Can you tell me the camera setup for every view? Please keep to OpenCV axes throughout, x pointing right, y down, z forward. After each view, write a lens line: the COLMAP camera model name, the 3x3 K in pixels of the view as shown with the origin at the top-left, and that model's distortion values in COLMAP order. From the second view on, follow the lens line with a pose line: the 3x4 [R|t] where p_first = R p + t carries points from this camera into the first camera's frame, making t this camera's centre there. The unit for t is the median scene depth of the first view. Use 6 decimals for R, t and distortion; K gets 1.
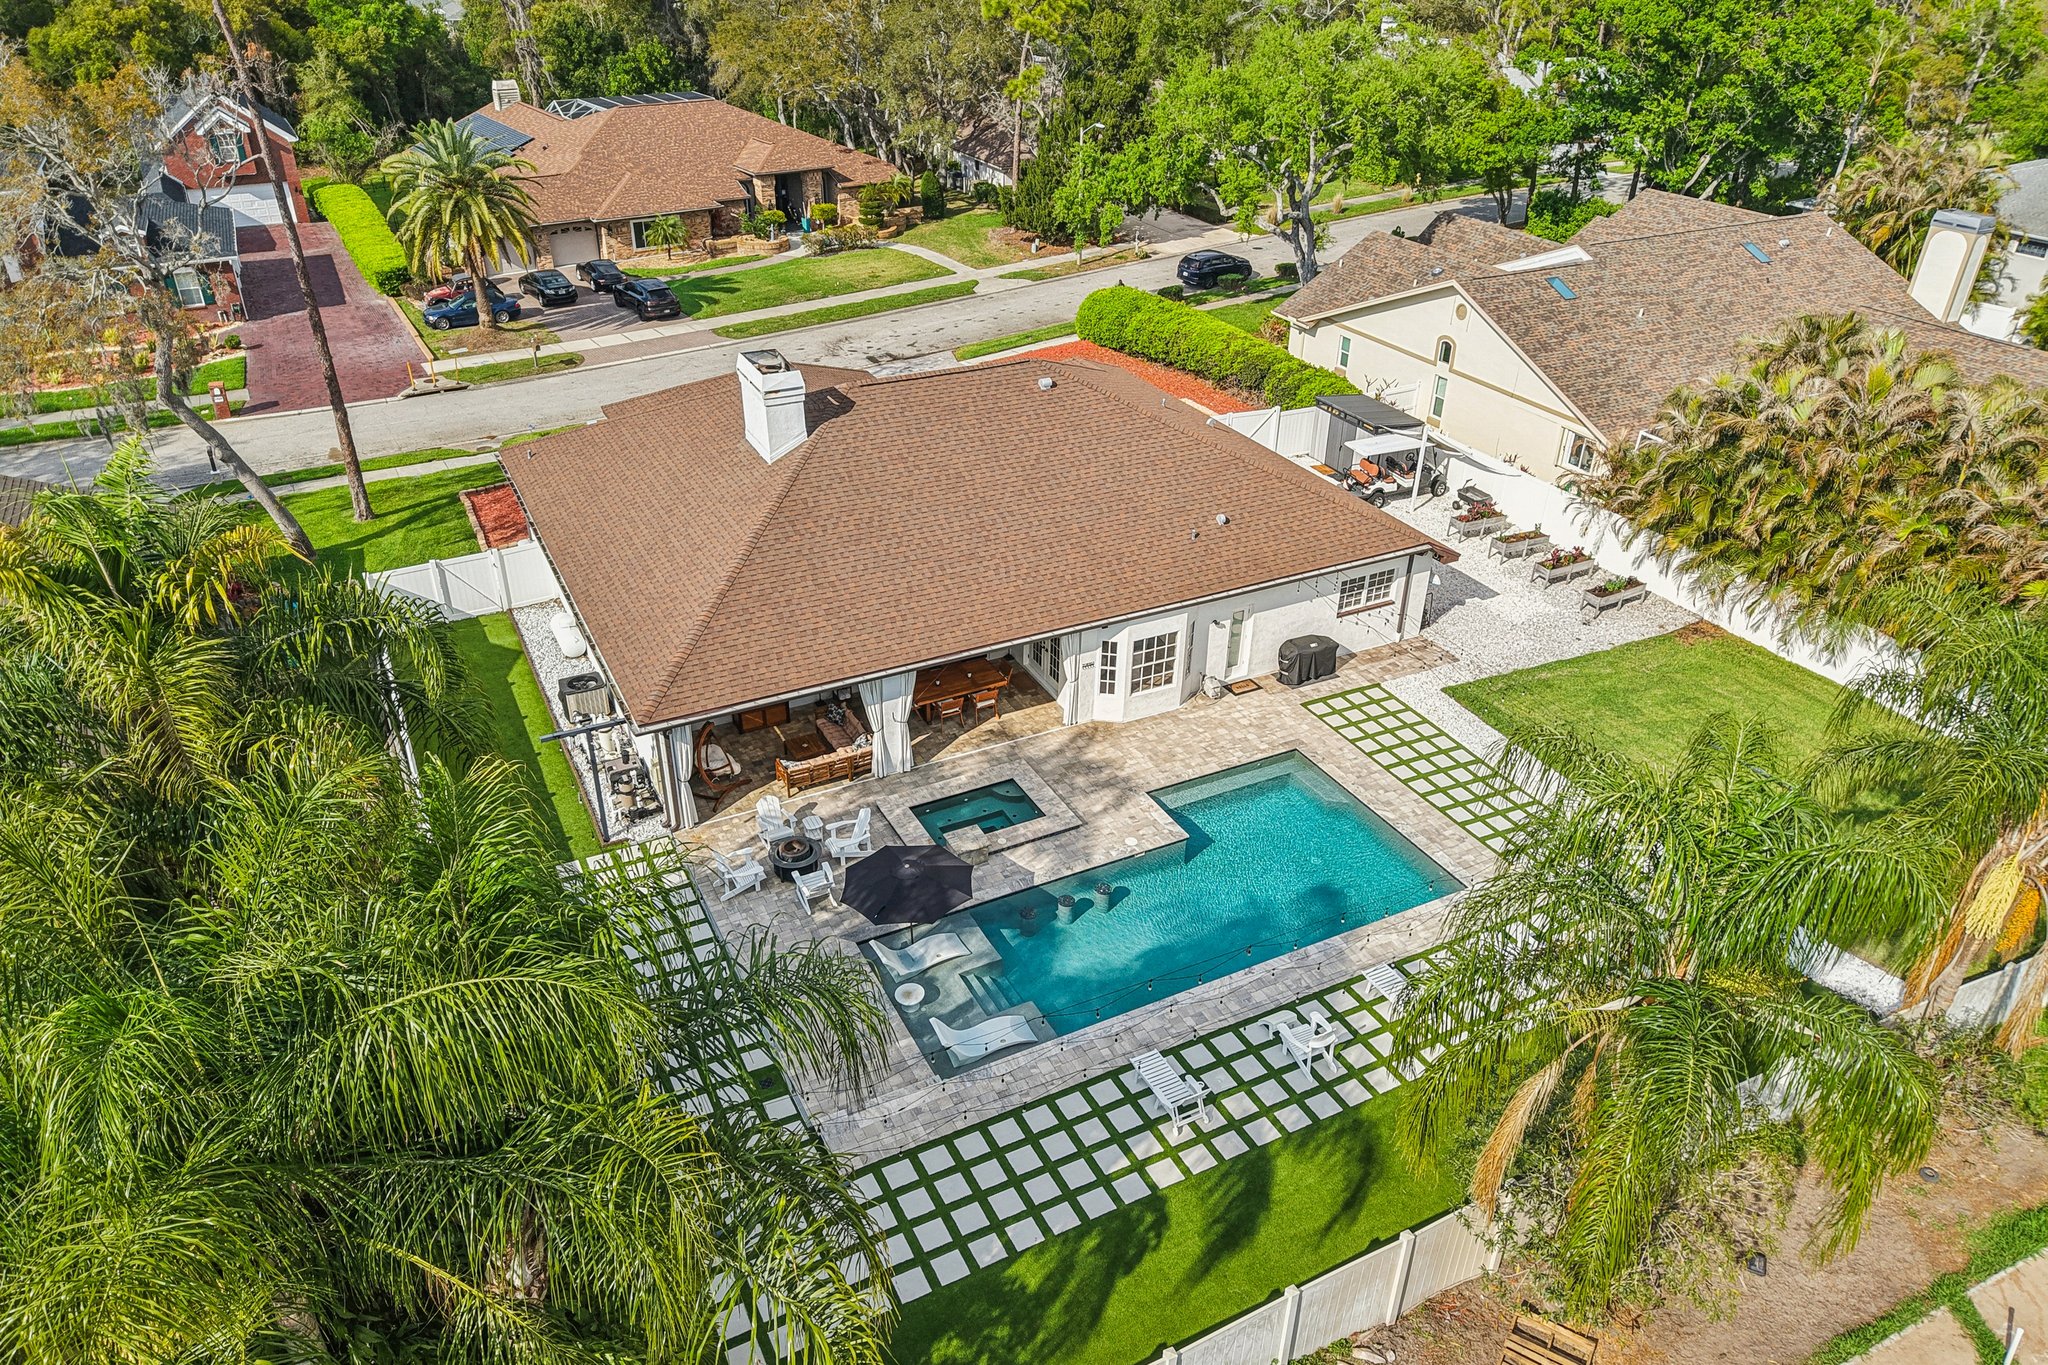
lens RADIAL K [[1371.8, 0, 1048.8], [0, 1371.8, 677.3], [0, 0, 1]] dist [0.046991, -0.077273]
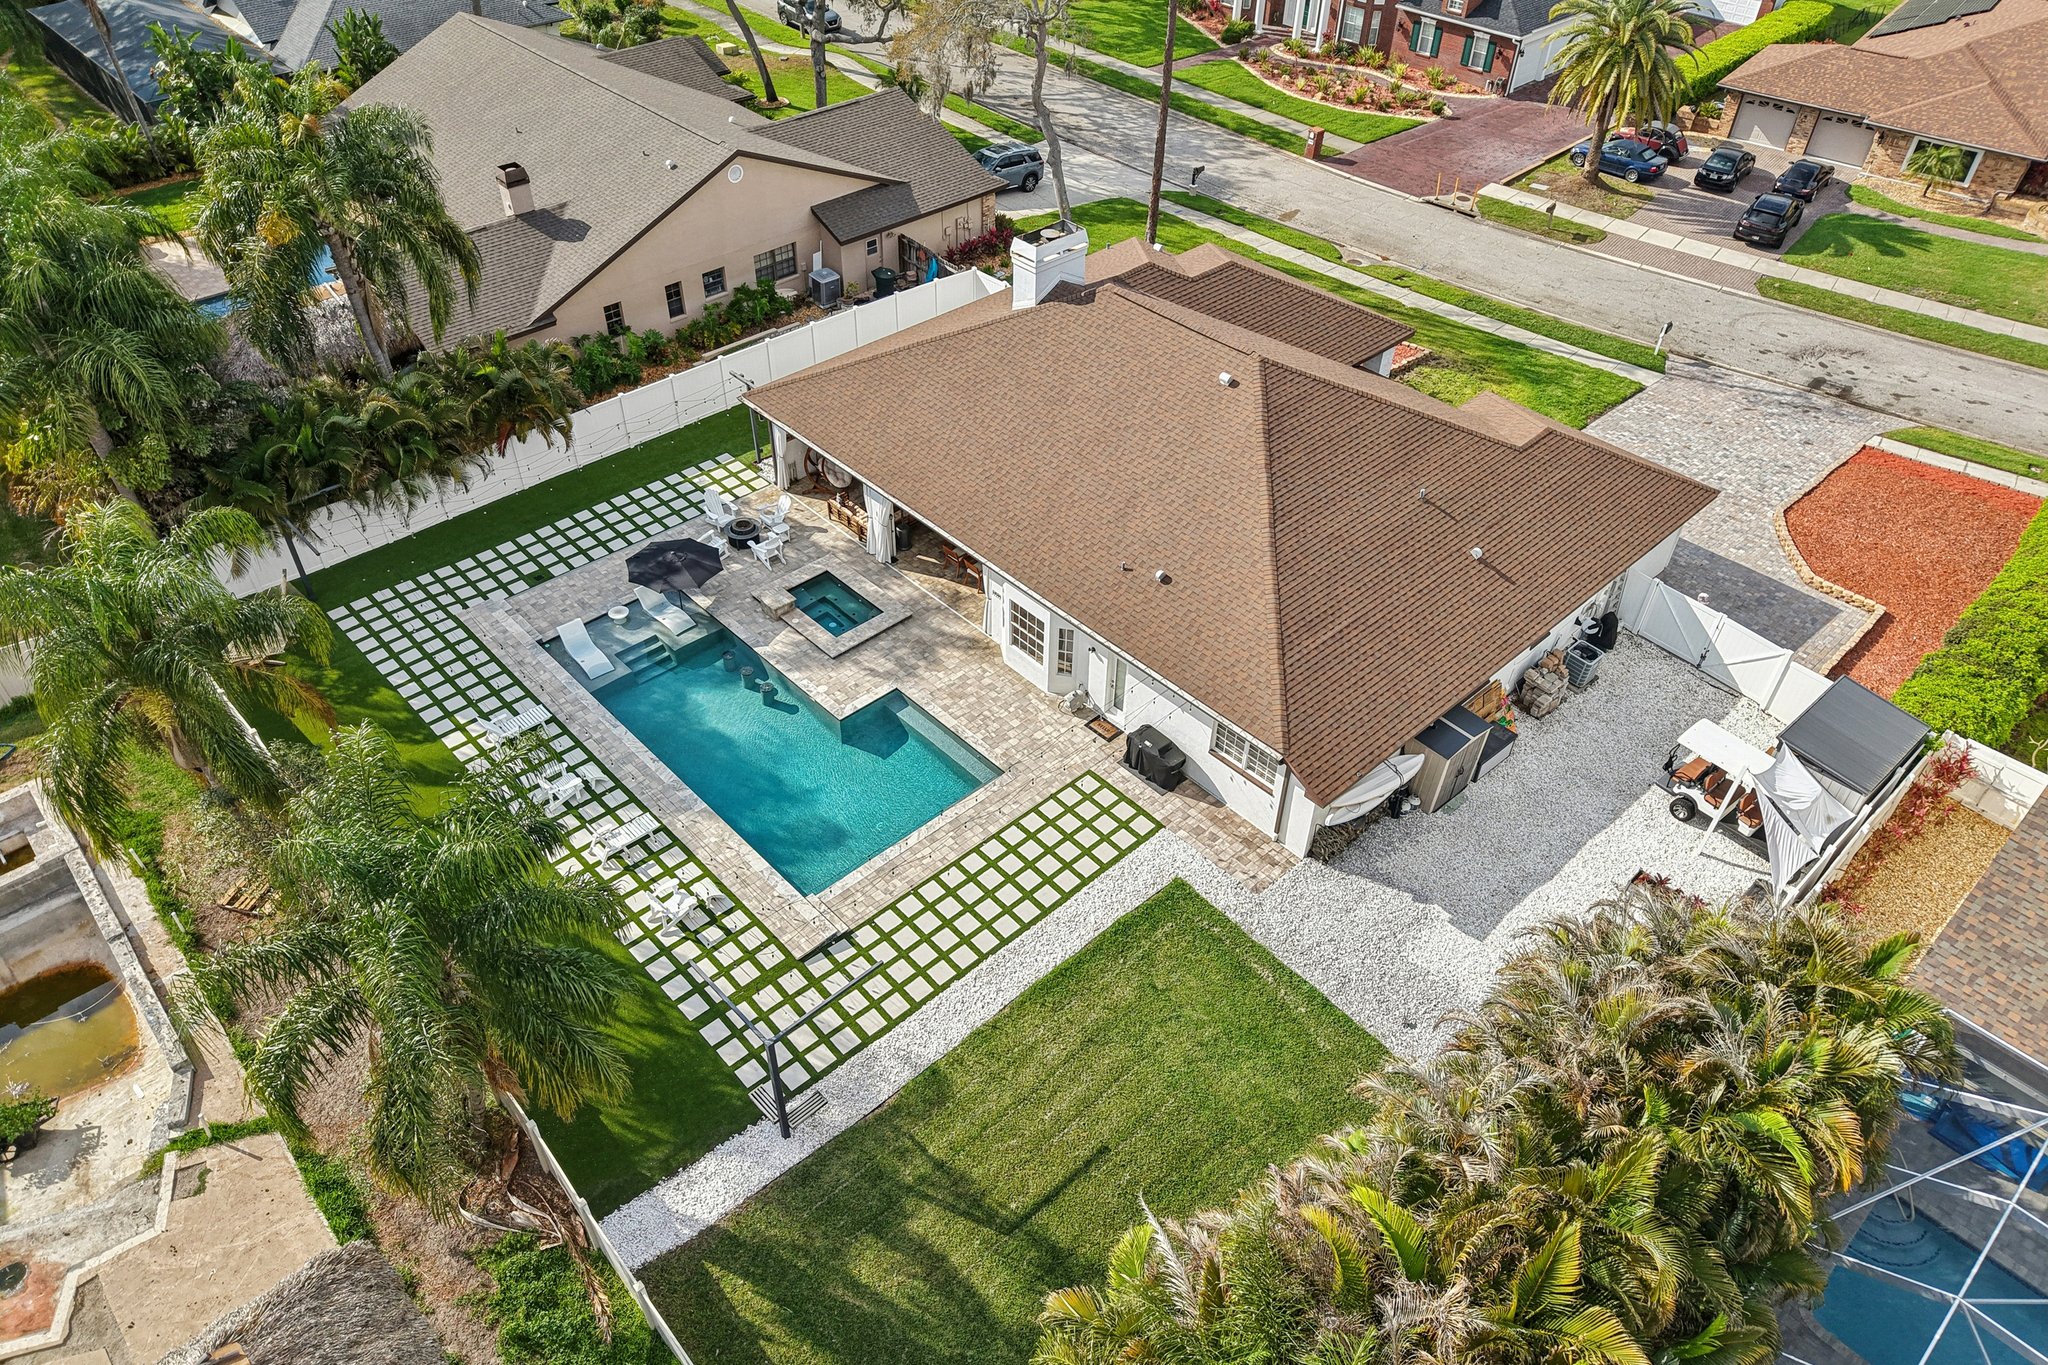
lens RADIAL K [[1385.5, 0, 1024.0], [0, 1385.5, 682.5], [0, 0, 1]] dist [0.034890, -0.028256]
pose [[0.265888, 0.628050, -0.731339, 0.823742], [-0.498187, 0.739009, 0.453514, -0.434316], [0.825296, 0.243760, 0.509380, 0.434124]]
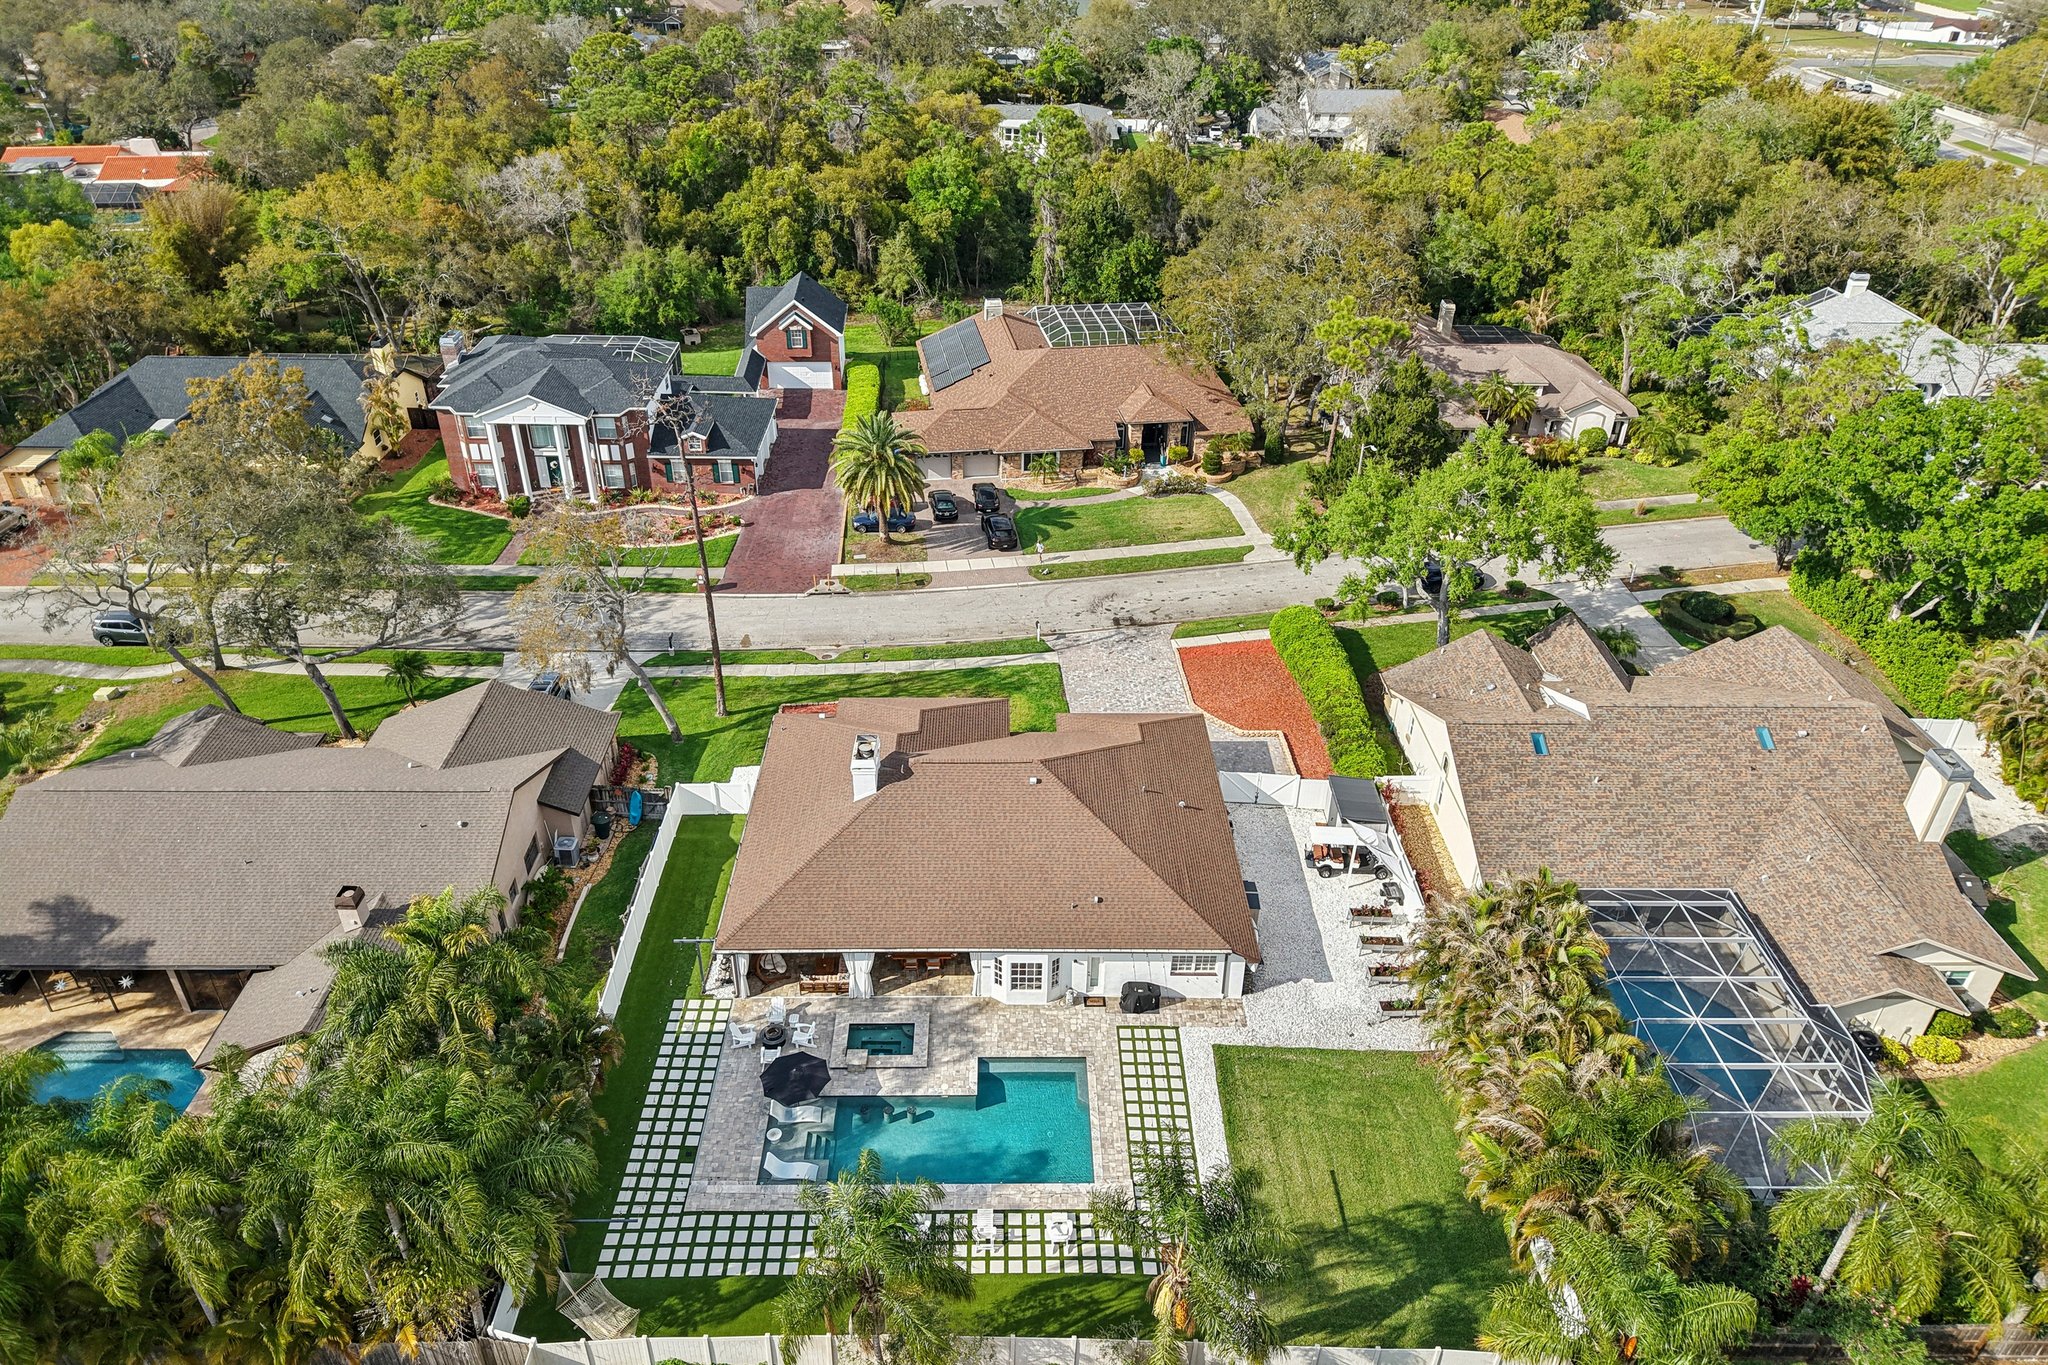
lens RADIAL K [[1371.8, 0, 1048.8], [0, 1371.8, 677.3], [0, 0, 1]] dist [0.046991, -0.077273]
pose [[0.897542, 0.236713, -0.372002, 0.593004], [-0.231280, 0.971043, 0.059880, -0.437853], [0.375405, 0.032292, 0.926298, -0.506721]]
